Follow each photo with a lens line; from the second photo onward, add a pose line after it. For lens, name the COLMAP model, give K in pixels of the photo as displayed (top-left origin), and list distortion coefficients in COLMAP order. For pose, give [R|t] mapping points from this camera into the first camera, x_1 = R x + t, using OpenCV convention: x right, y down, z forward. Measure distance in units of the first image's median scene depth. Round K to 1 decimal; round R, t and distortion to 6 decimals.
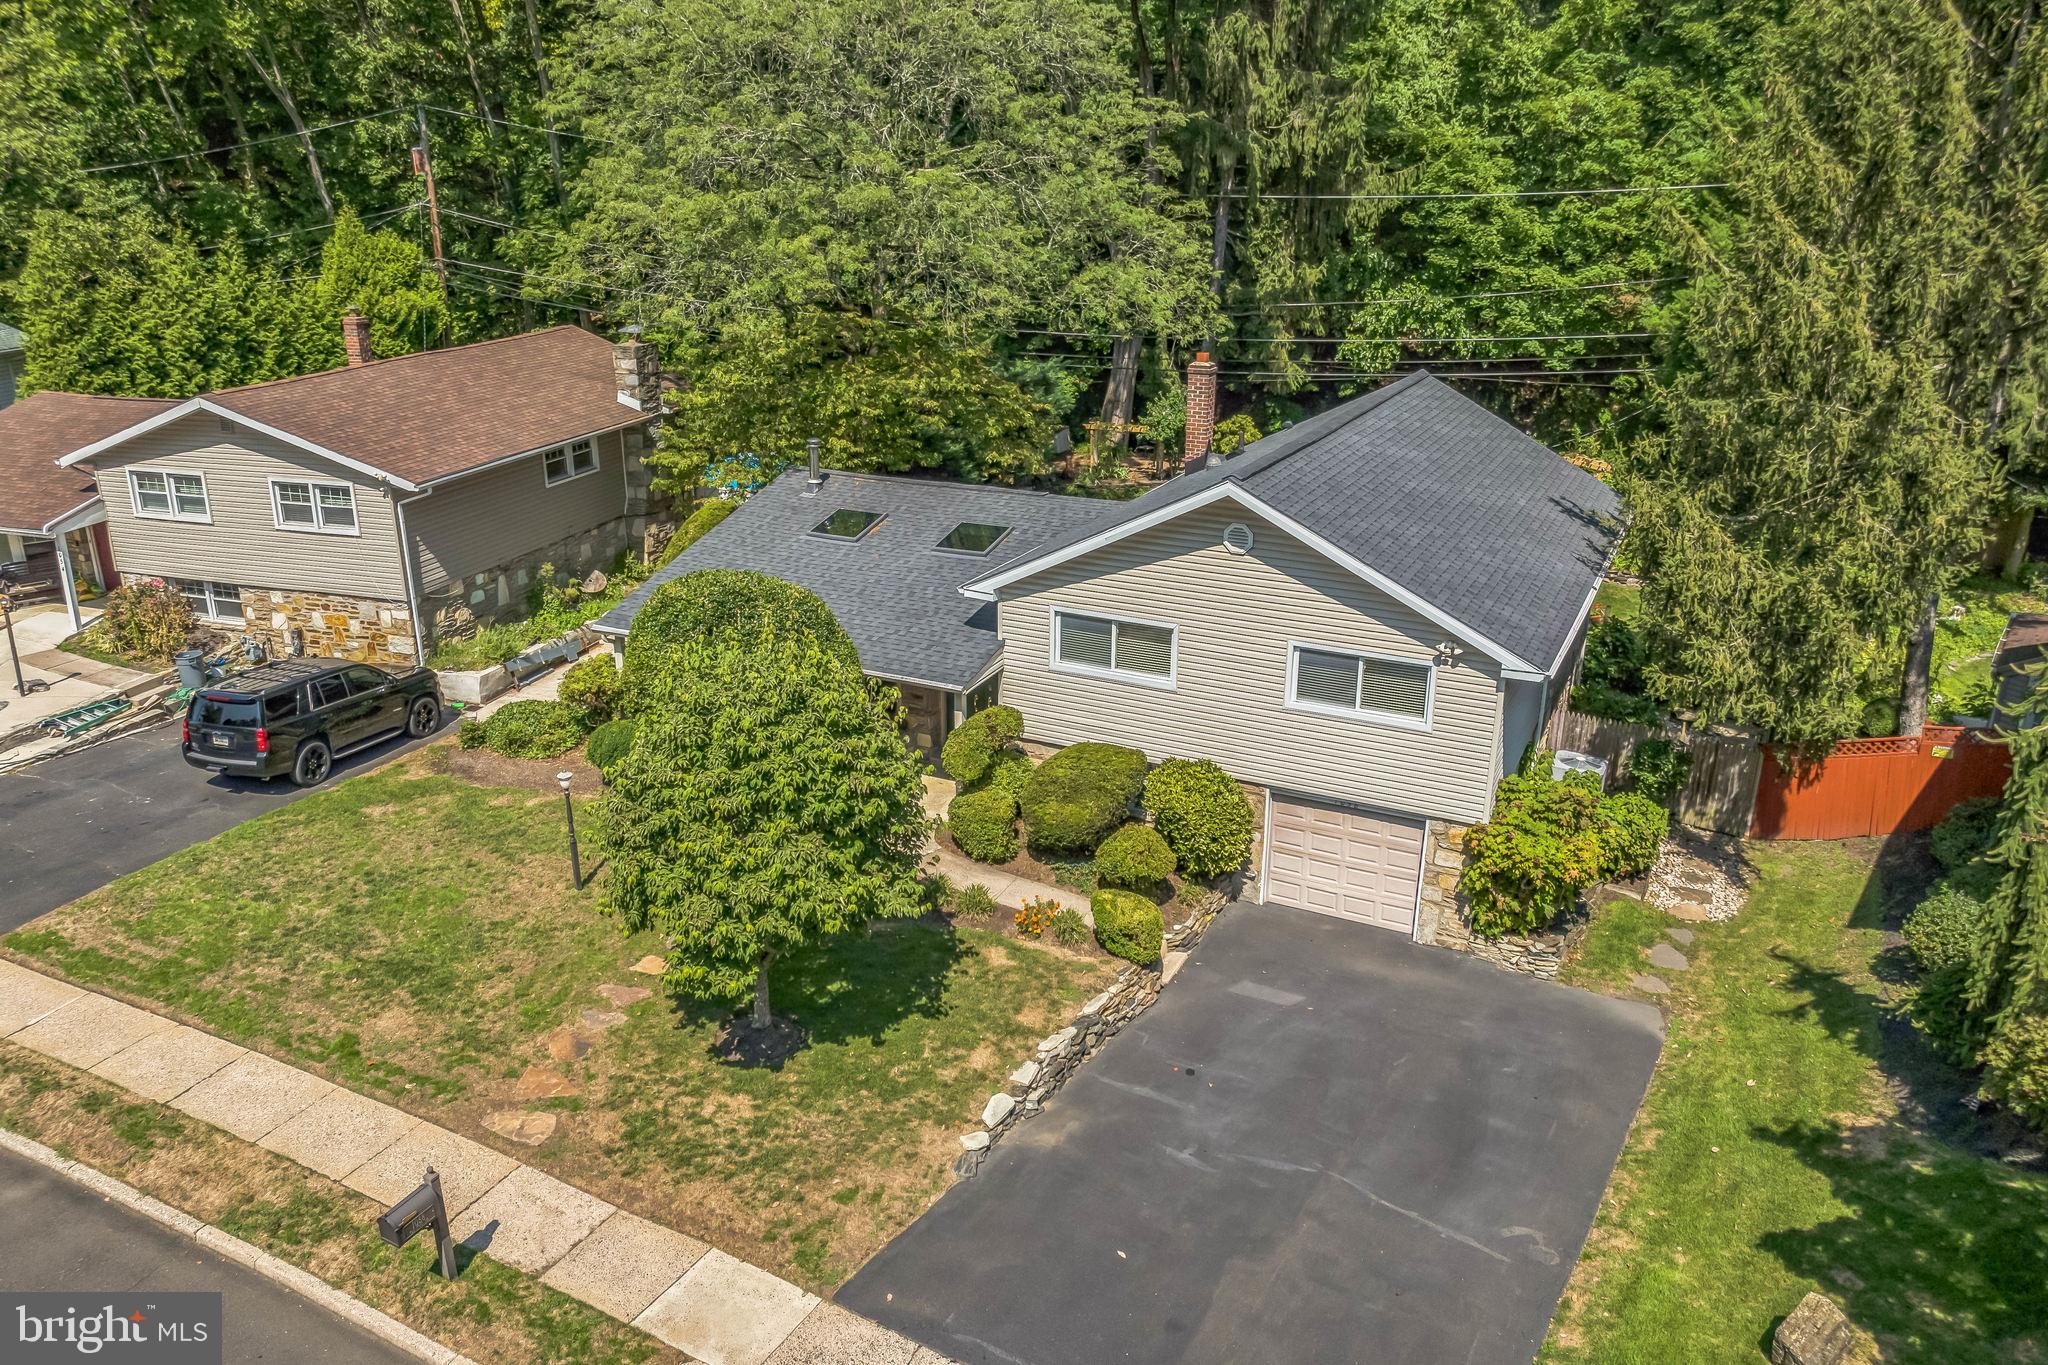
lens RADIAL K [[1461.7, 0, 1024.0], [0, 1461.7, 682.5], [0, 0, 1]] dist [-0.008179, -0.002196]
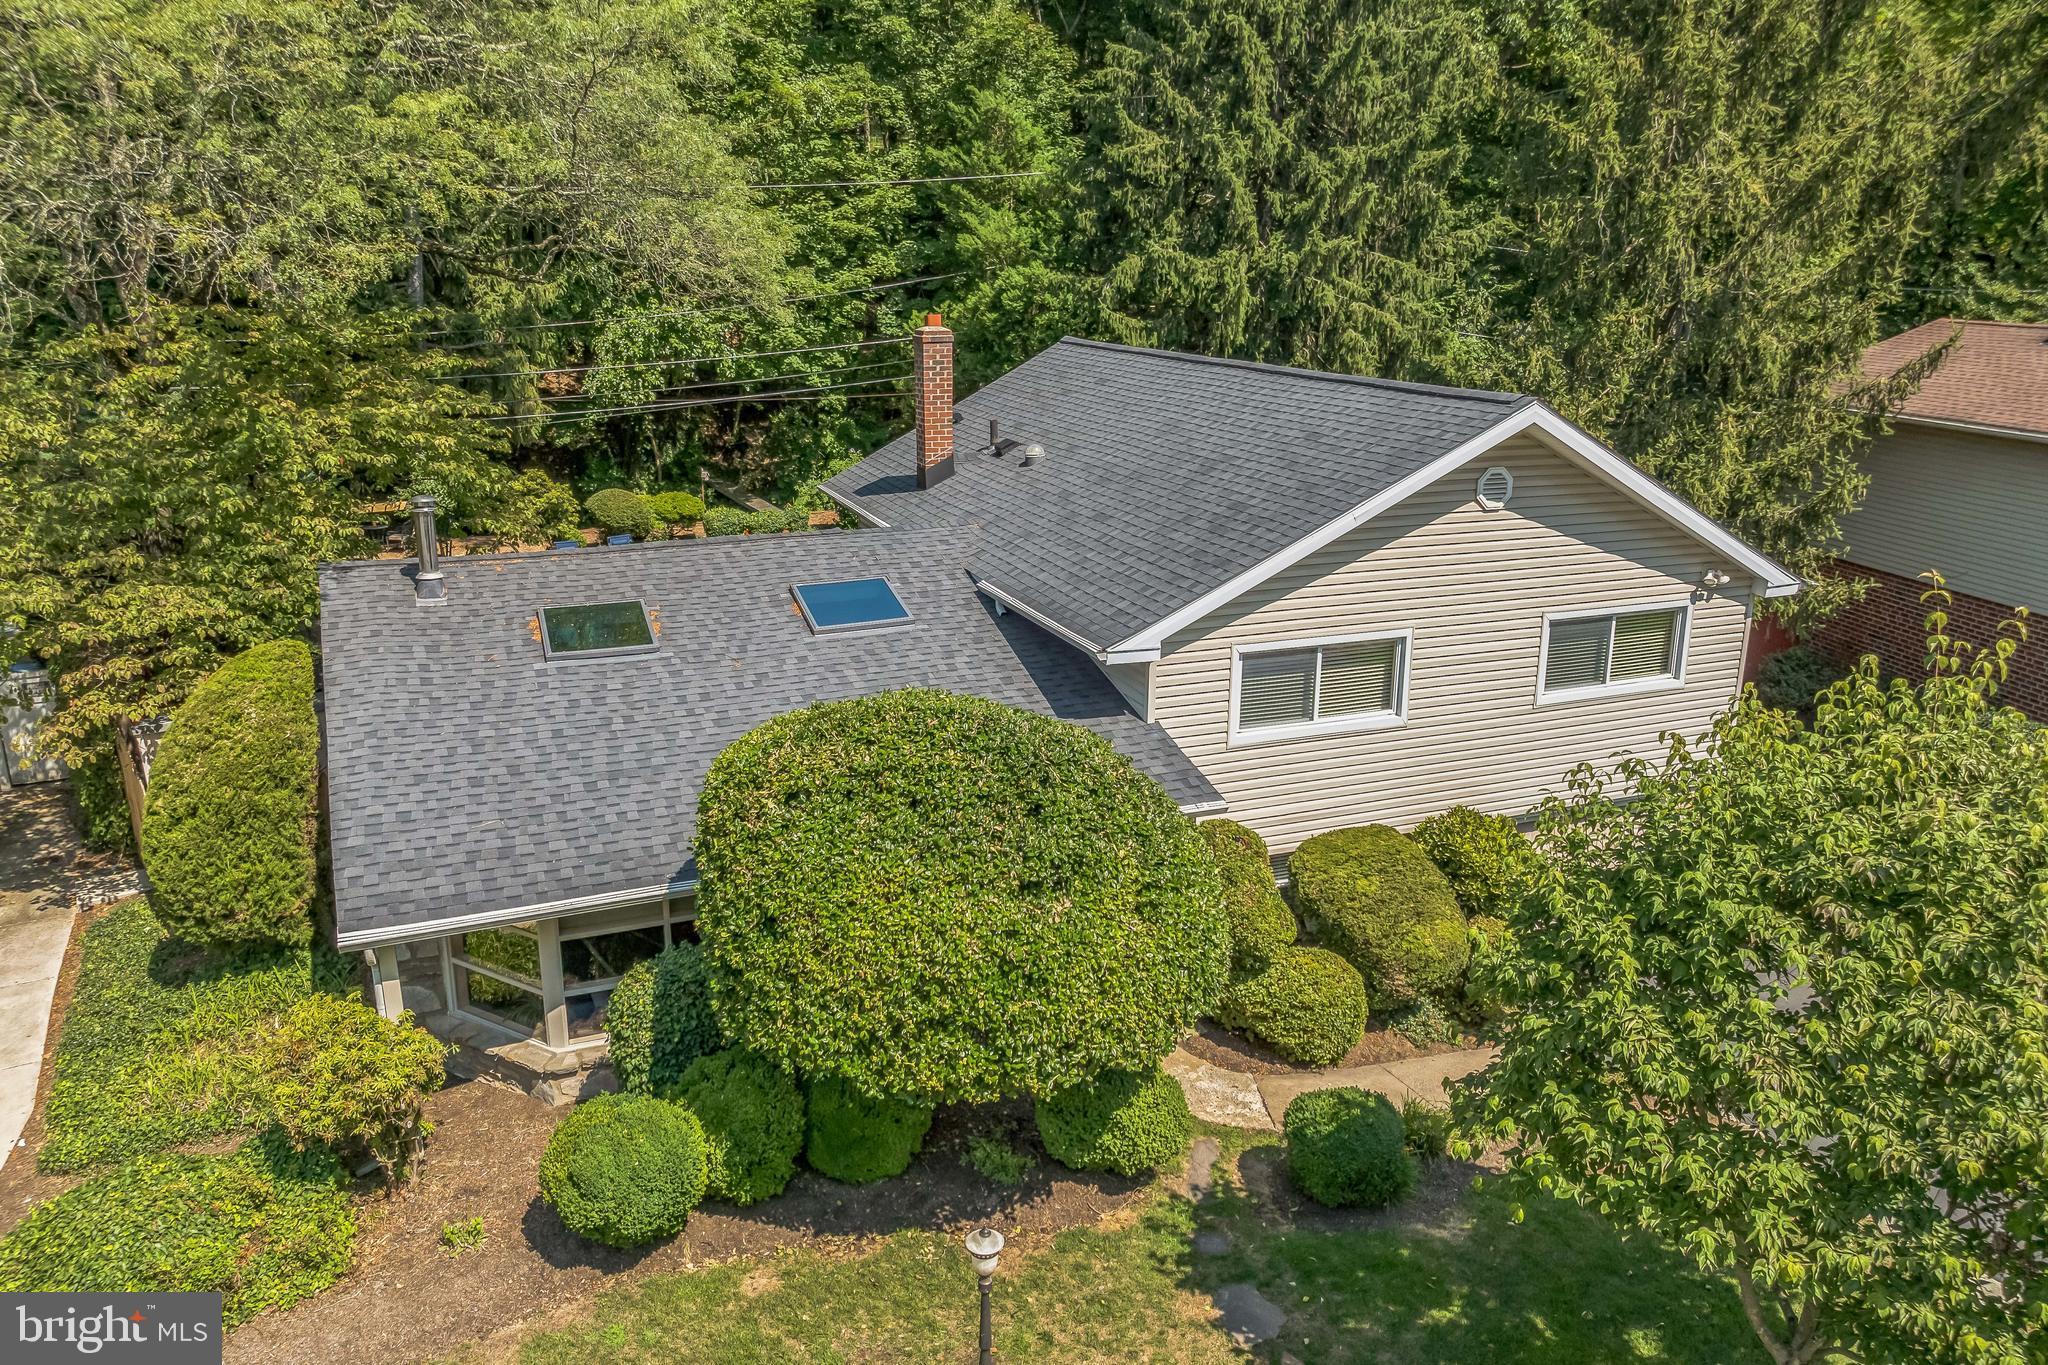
lens RADIAL K [[1461.7, 0, 1024.0], [0, 1461.7, 682.5], [0, 0, 1]] dist [-0.008179, -0.002196]
pose [[0.681694, -0.209461, 0.701013, -0.505667], [0.251483, 0.966846, 0.044339, -0.090620], [-0.687059, 0.146067, 0.711769, 0.619282]]
